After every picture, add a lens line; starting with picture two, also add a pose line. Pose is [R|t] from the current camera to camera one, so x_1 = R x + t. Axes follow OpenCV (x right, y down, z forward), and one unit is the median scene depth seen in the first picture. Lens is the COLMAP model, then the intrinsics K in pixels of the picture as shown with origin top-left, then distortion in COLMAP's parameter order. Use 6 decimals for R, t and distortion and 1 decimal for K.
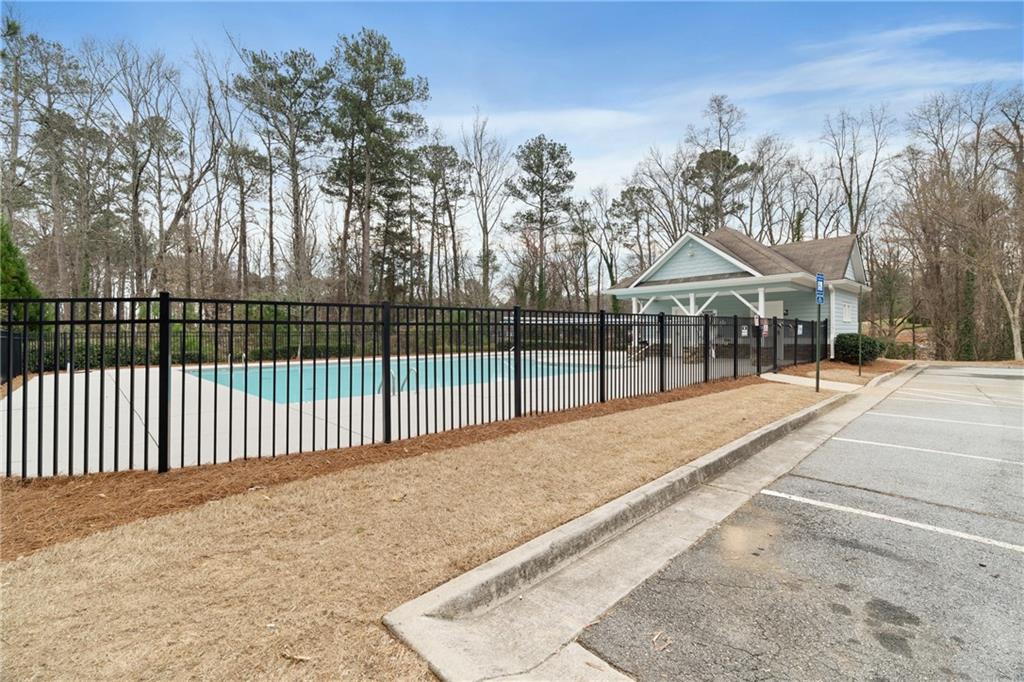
lens RADIAL K [[459.6, 0, 512.0], [0, 459.6, 341.0], [0, 0, 1]] dist [-0.002110, -0.000244]
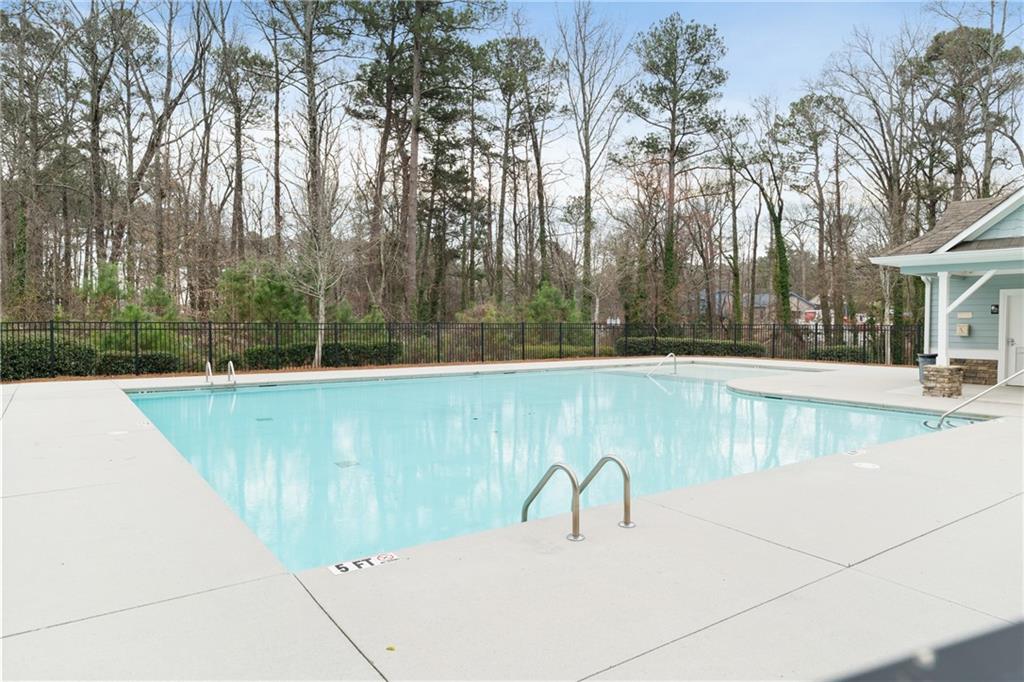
lens RADIAL K [[623.6, 0, 512.0], [0, 623.6, 341.0], [0, 0, 1]] dist [0.005396, 0.000166]
pose [[0.992524, 0.018356, -0.120660, -0.048327], [-0.015274, 0.999534, 0.026418, -0.010477], [0.121089, -0.024377, 0.992342, 0.090448]]
